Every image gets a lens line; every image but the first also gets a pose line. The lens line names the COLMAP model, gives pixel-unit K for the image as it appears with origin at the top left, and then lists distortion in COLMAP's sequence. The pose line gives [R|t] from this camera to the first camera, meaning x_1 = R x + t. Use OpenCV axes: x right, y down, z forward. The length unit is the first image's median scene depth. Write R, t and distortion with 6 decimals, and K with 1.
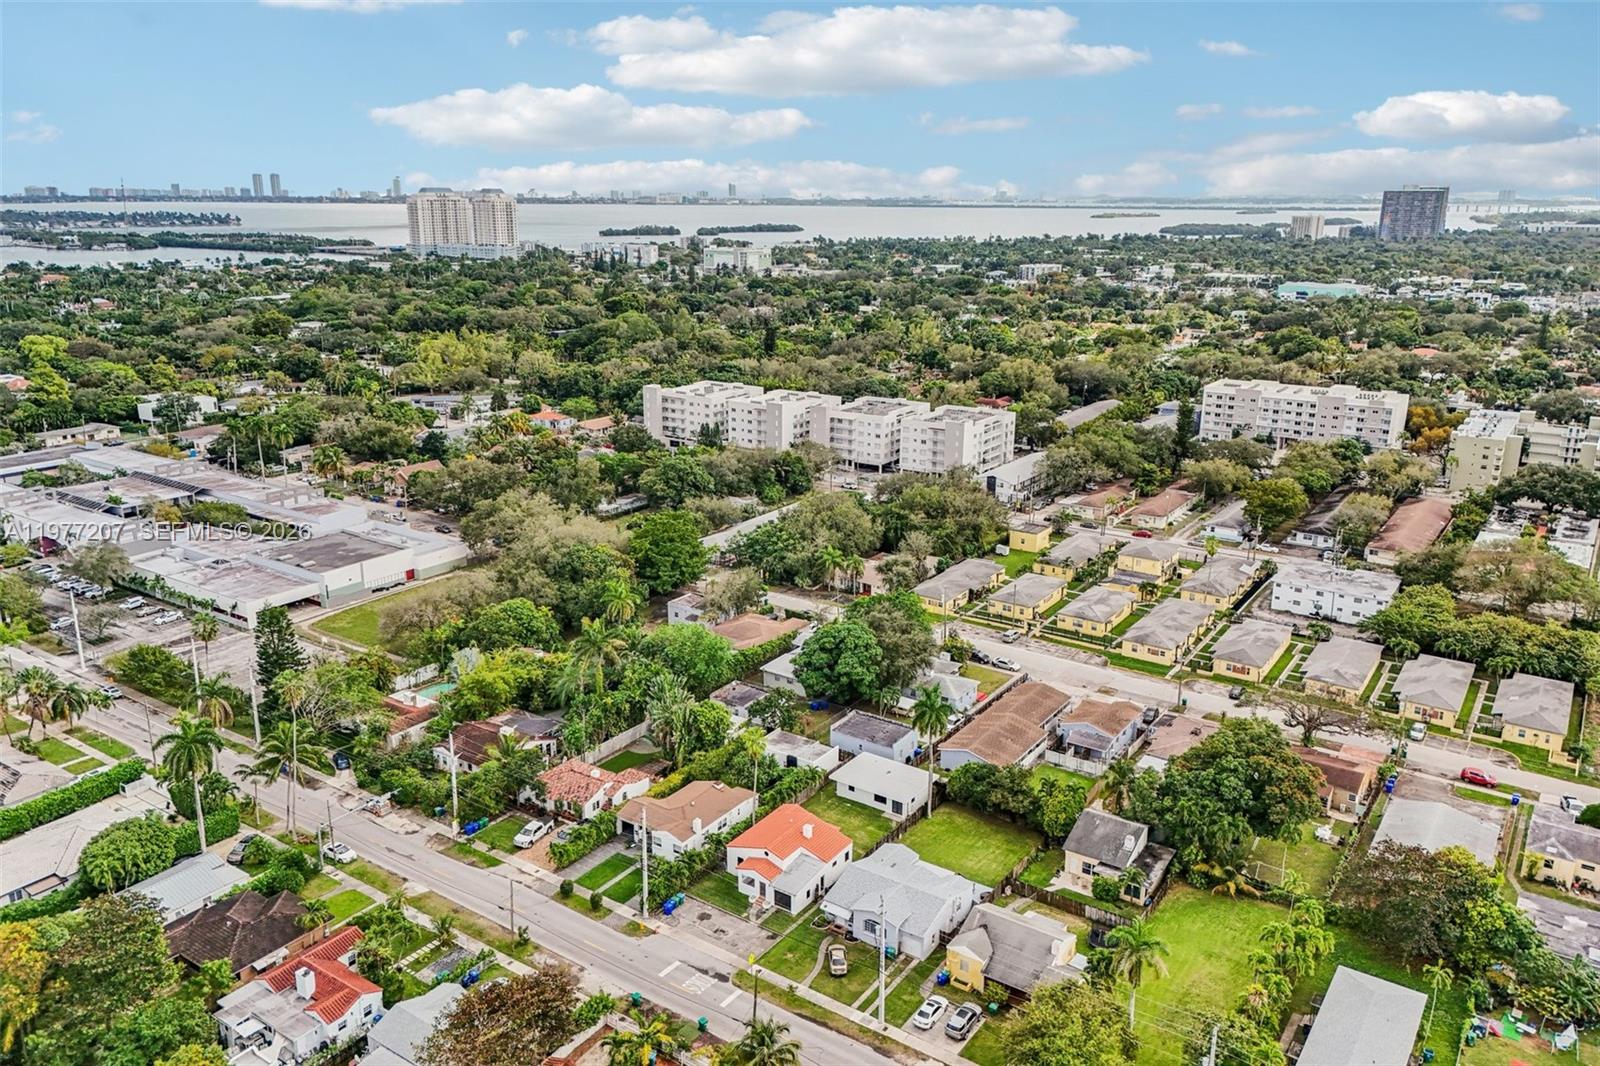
lens RADIAL K [[1197.2, 0, 804.1], [0, 1197.2, 534.7], [0, 0, 1]] dist [0.107721, -0.139387]
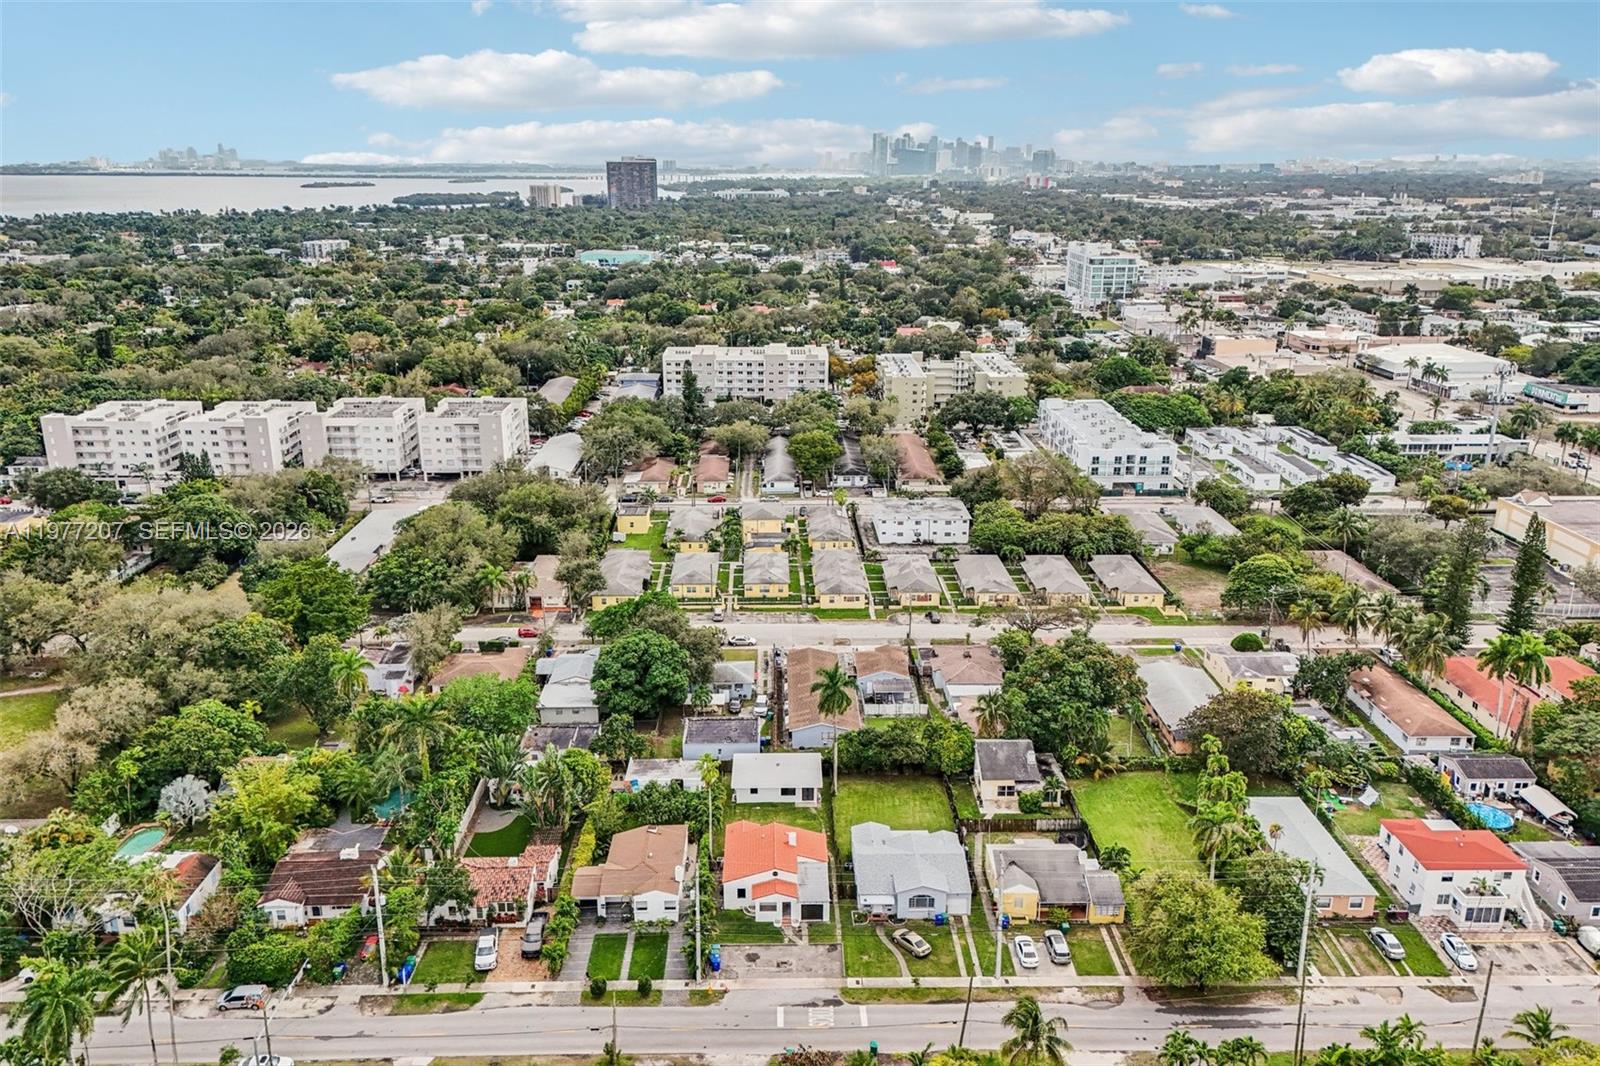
lens RADIAL K [[1197.2, 0, 804.1], [0, 1197.2, 534.7], [0, 0, 1]] dist [0.107721, -0.139387]
pose [[0.811758, -0.177073, 0.556502, -0.423102], [0.163598, 0.983720, 0.074372, -0.060377], [-0.560612, 0.030671, 0.827511, 0.147871]]
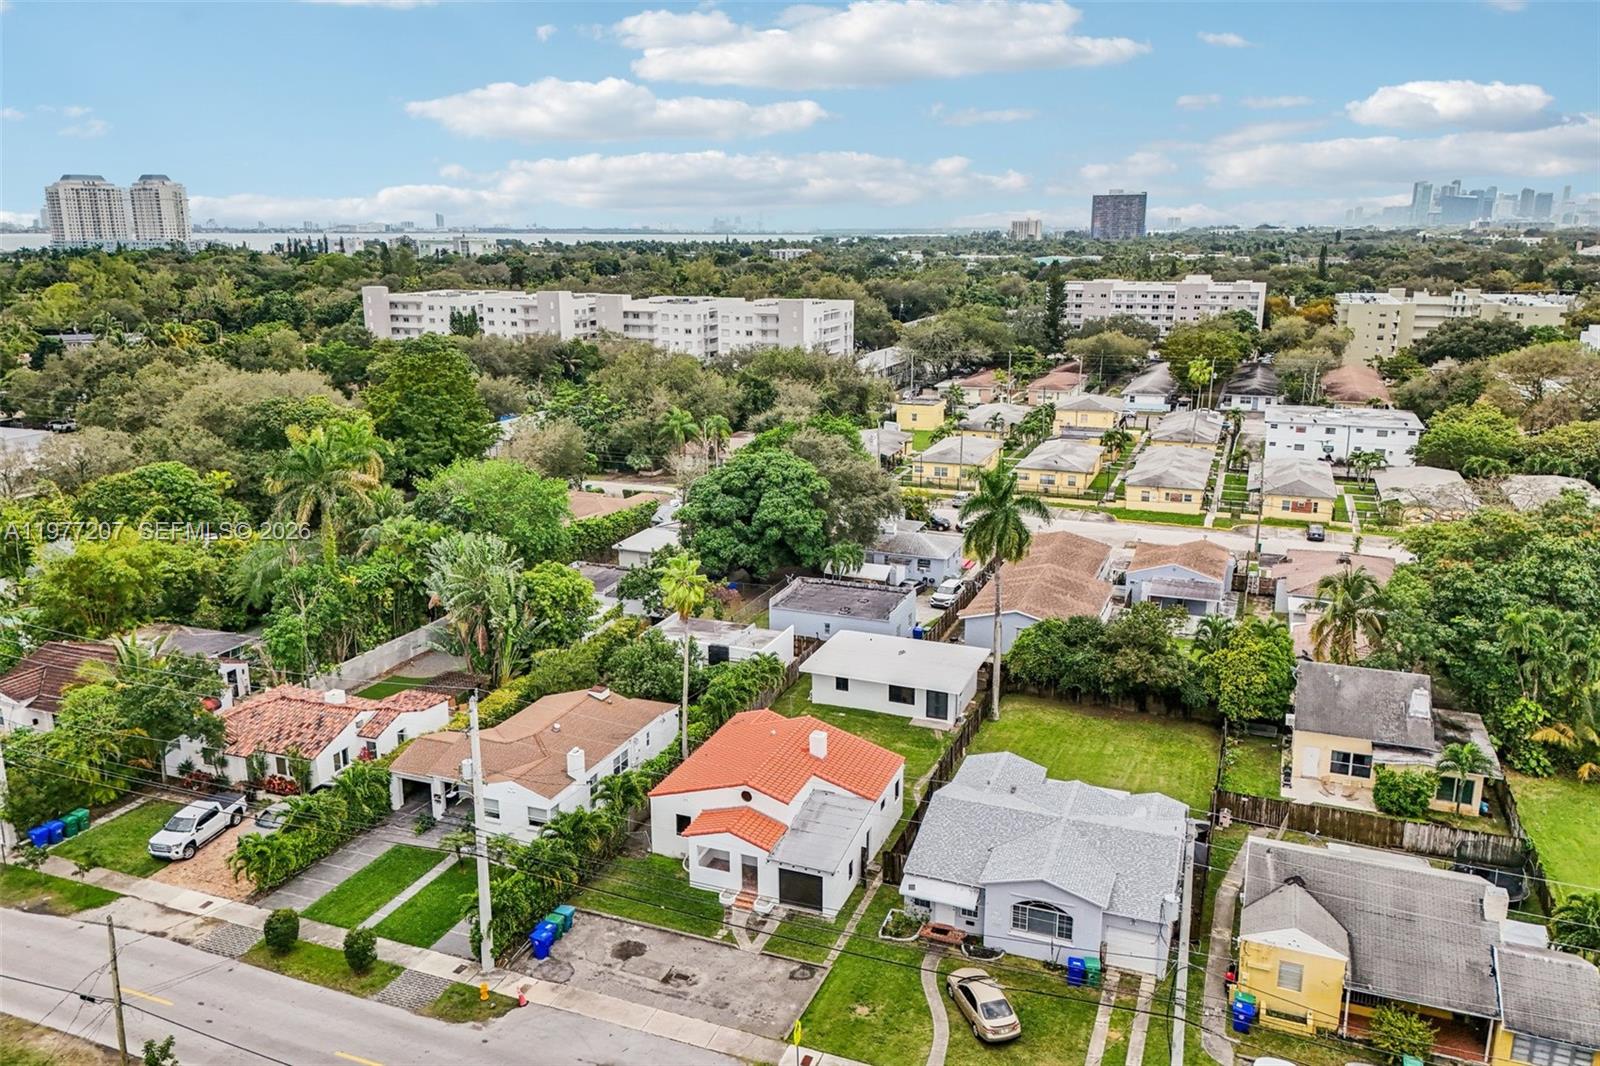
lens RADIAL K [[1203.1, 0, 808.7], [0, 1203.1, 532.1], [0, 0, 1]] dist [0.105002, -0.127997]
pose [[0.973770, -0.059952, 0.219496, -0.086901], [0.066668, 0.997503, -0.023312, 0.148043], [-0.217551, 0.037333, 0.975335, 0.453935]]
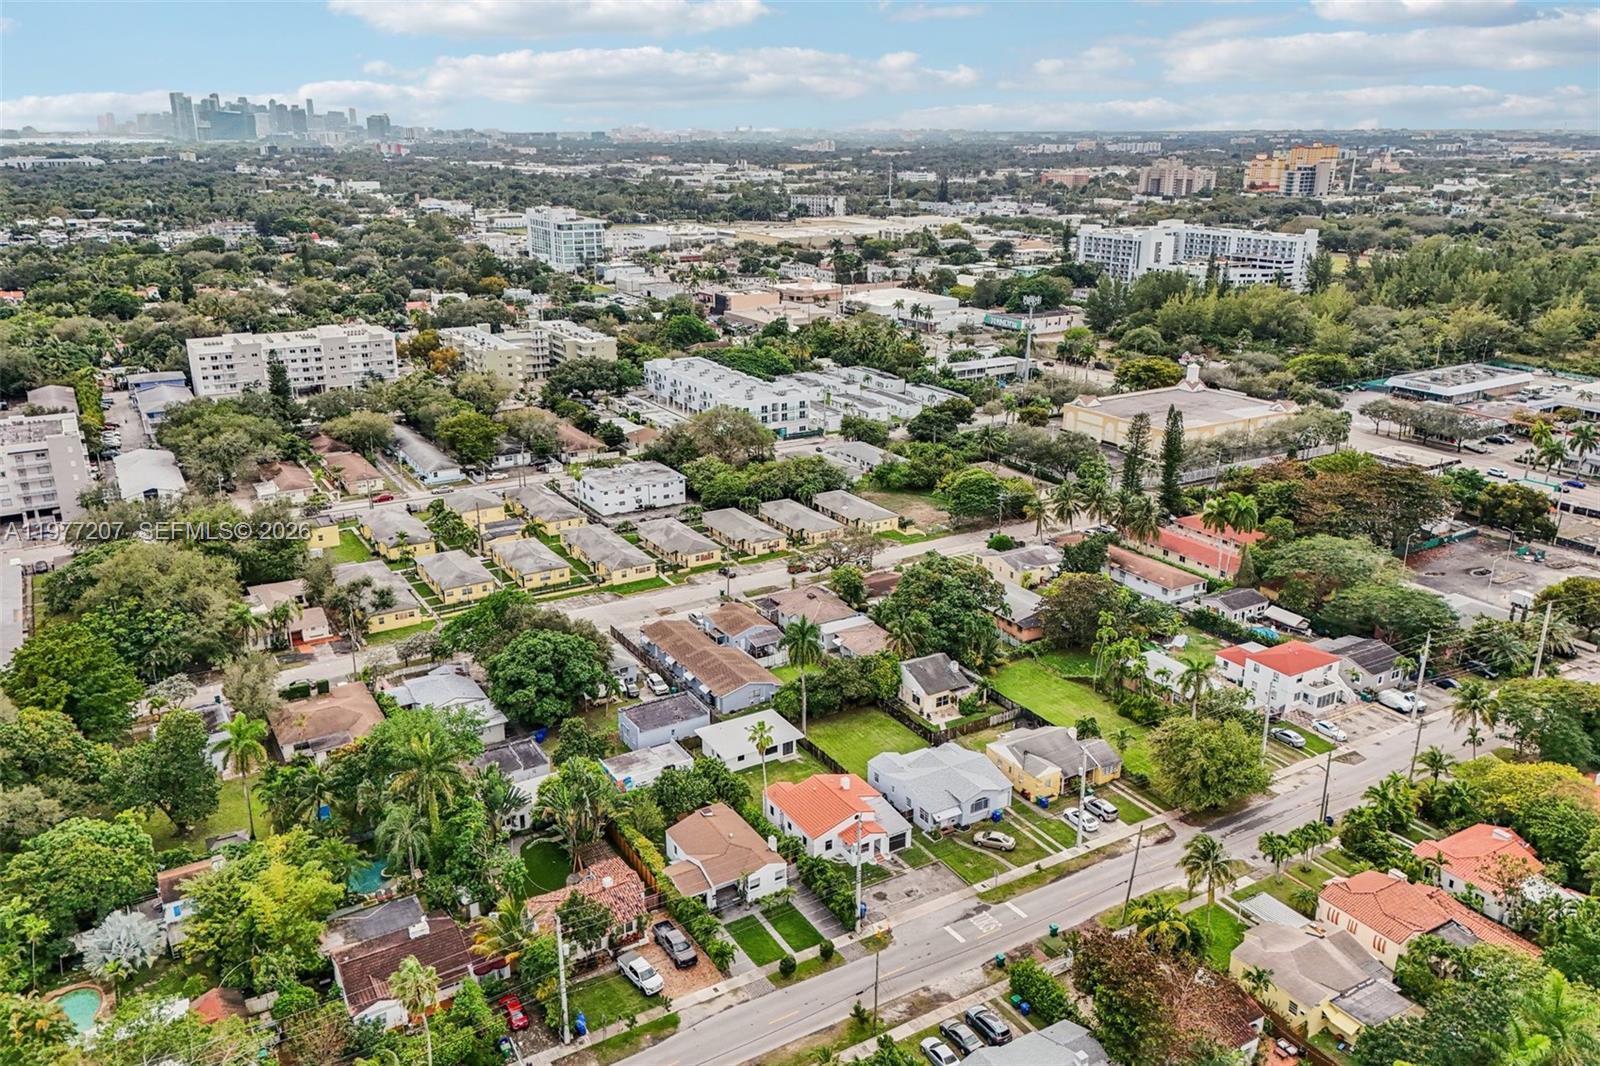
lens RADIAL K [[1197.2, 0, 804.1], [0, 1197.2, 534.7], [0, 0, 1]] dist [0.107721, -0.139387]
pose [[0.413092, -0.294912, 0.861616, -0.704408], [0.251063, 0.946330, 0.203538, -0.143288], [-0.875398, 0.132240, 0.464962, 0.456664]]
